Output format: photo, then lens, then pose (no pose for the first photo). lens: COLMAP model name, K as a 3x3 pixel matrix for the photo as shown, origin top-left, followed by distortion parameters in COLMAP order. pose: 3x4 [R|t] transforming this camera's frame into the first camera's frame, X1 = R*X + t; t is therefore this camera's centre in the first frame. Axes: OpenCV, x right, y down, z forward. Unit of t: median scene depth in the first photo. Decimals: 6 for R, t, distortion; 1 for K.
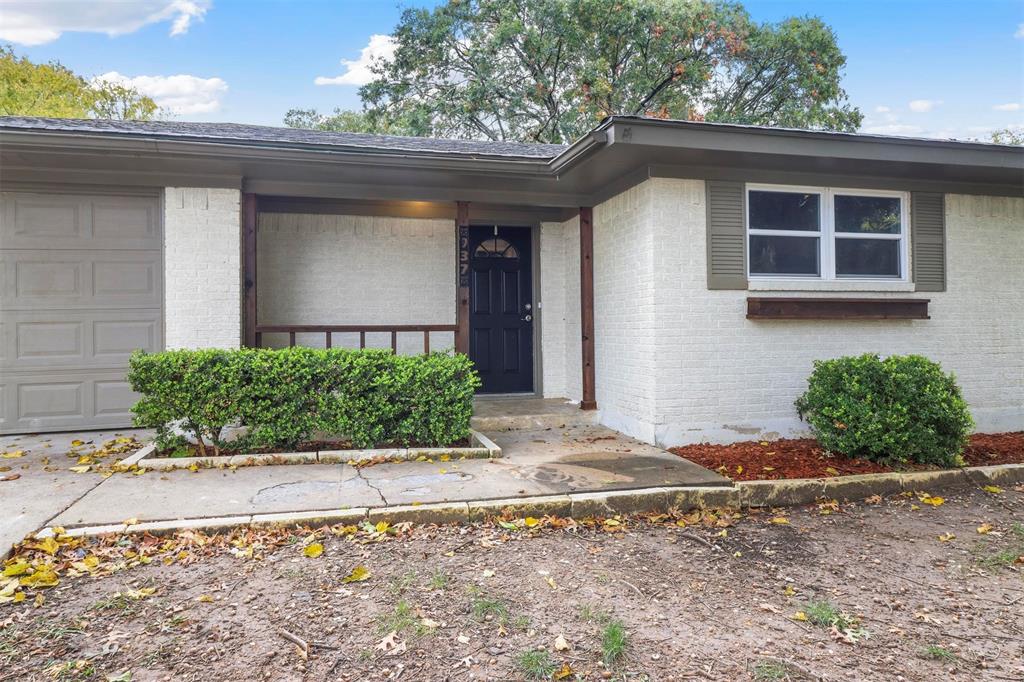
lens RADIAL K [[645.3, 0, 514.6], [0, 645.3, 334.3], [0, 0, 1]] dist [-0.003716, 0.000515]
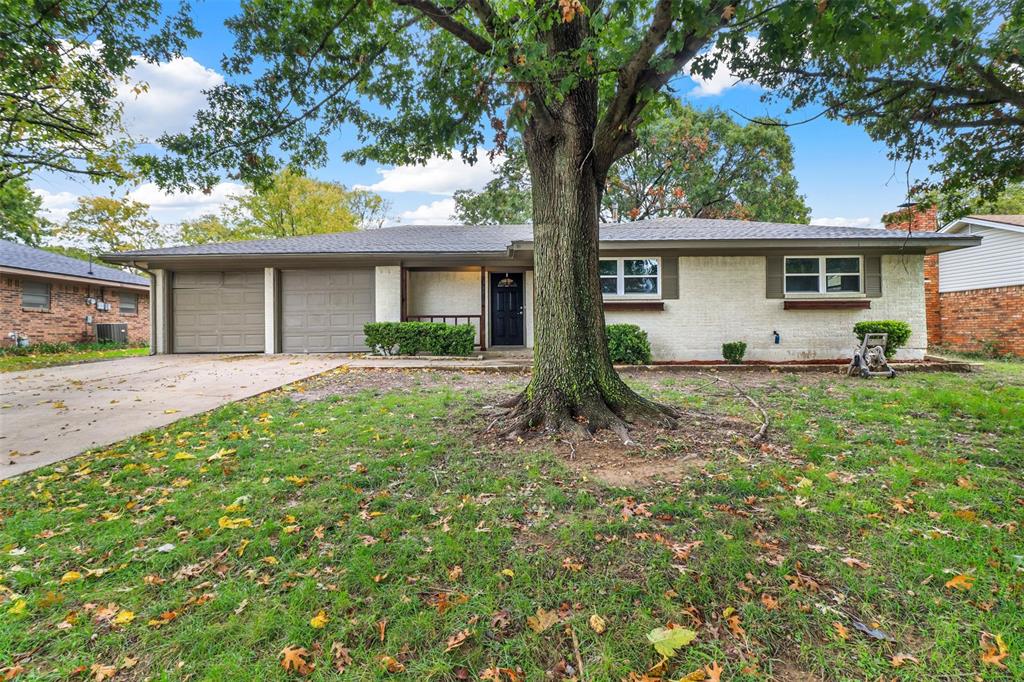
lens RADIAL K [[471.4, 0, 510.7], [0, 471.4, 342.1], [0, 0, 1]] dist [0.005522, -0.002144]
pose [[0.968852, 0.008603, -0.247491, 0.522614], [-0.003045, 0.999735, 0.022832, 0.053710], [0.247622, -0.021367, 0.968621, -0.825754]]
